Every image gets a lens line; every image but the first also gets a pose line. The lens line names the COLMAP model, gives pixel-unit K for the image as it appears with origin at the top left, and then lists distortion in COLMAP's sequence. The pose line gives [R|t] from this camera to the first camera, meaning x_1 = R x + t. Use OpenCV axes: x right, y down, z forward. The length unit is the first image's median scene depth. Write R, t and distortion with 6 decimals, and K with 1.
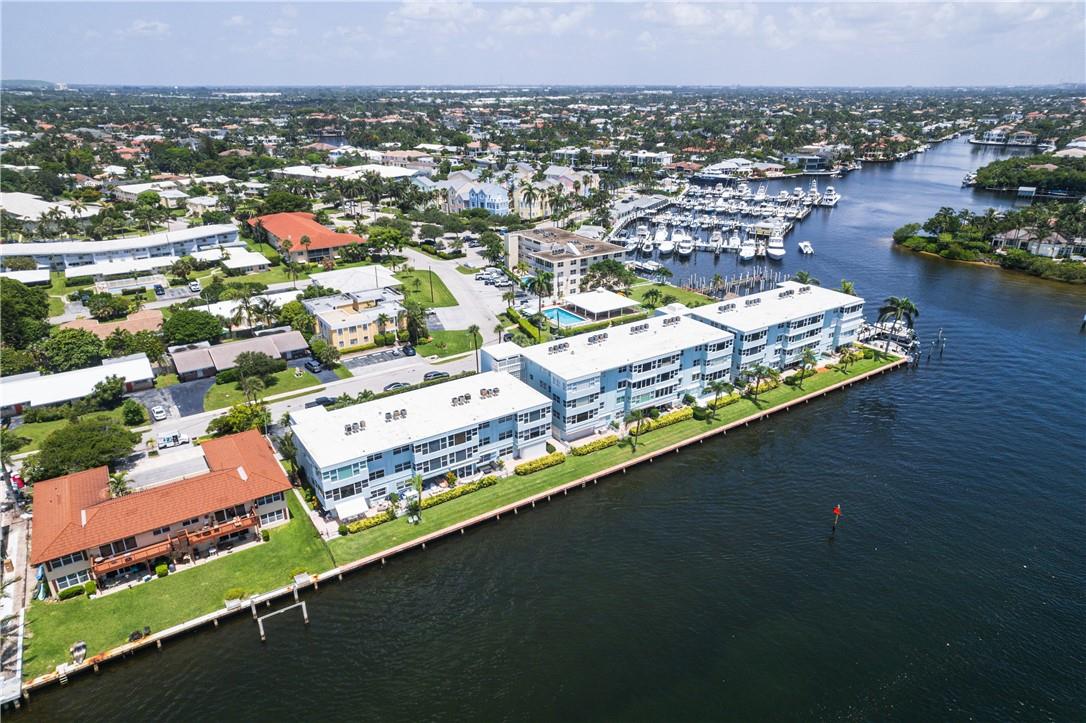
lens RADIAL K [[694.2, 0, 539.7], [0, 694.2, 364.4], [0, 0, 1]] dist [-0.042739, 0.056679]
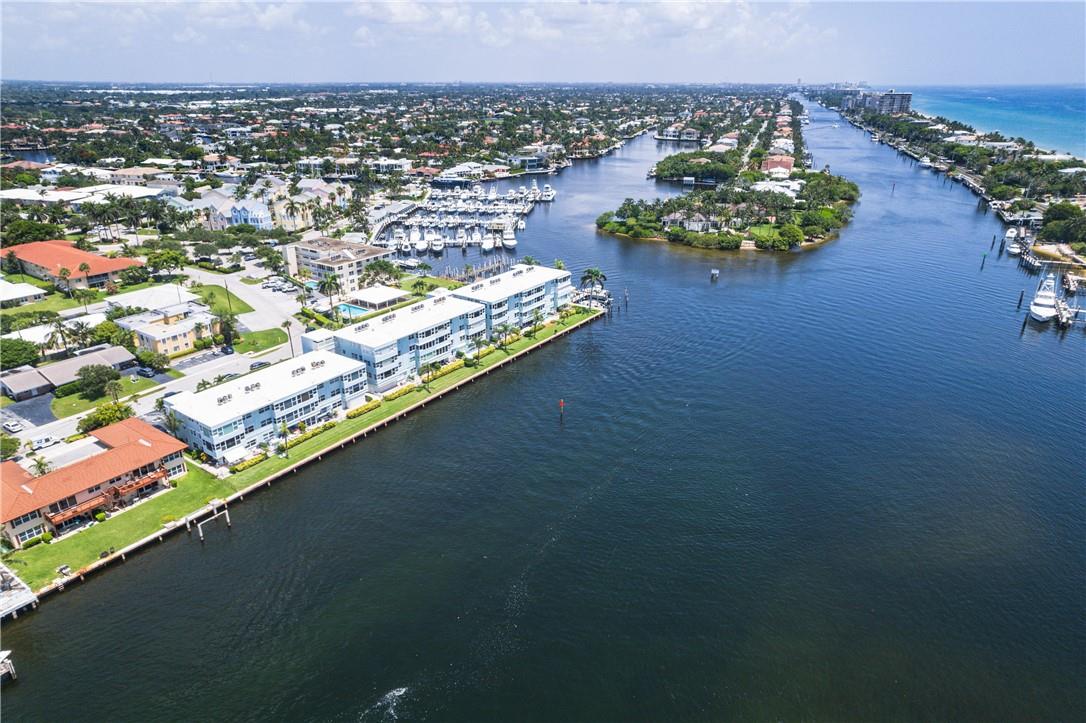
lens RADIAL K [[694.2, 0, 539.7], [0, 694.2, 364.4], [0, 0, 1]] dist [-0.042739, 0.056679]
pose [[0.933324, -0.135966, 0.332294, -0.074312], [0.134526, 0.990530, 0.027450, 0.039258], [-0.332880, 0.019083, 0.942776, -0.270832]]
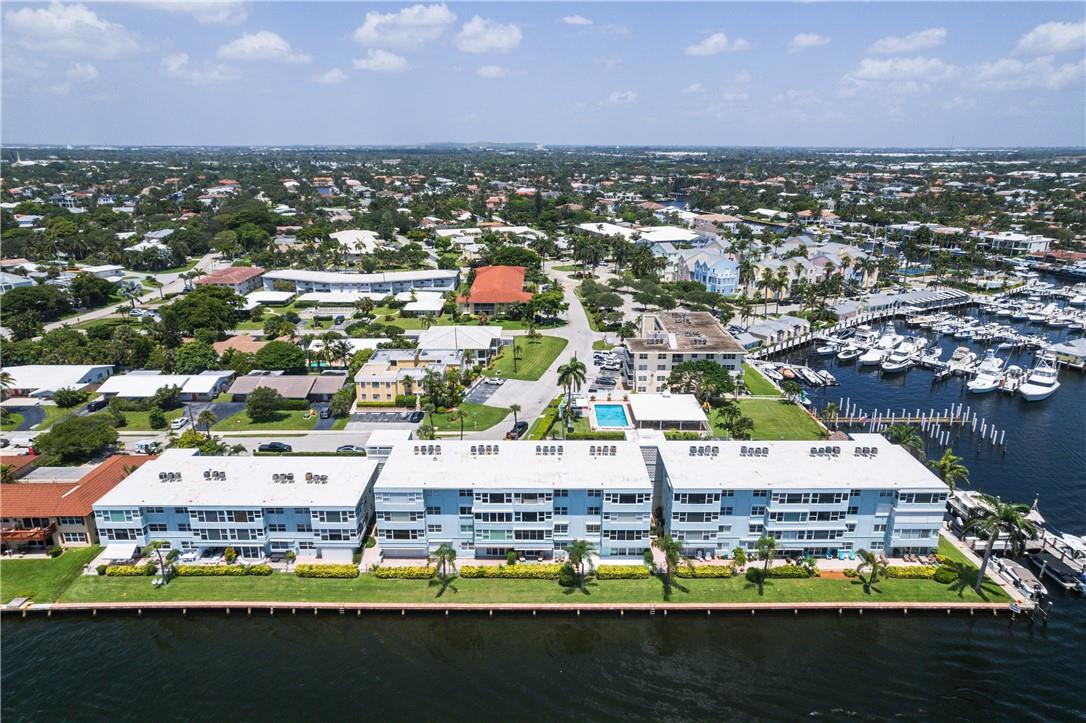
lens RADIAL K [[694.2, 0, 539.7], [0, 694.2, 364.4], [0, 0, 1]] dist [-0.042739, 0.056679]
pose [[0.832881, 0.170880, -0.526412, 0.404558], [-0.211576, 0.977204, -0.017540, -0.098611], [0.511415, 0.125986, 0.850048, 0.217596]]
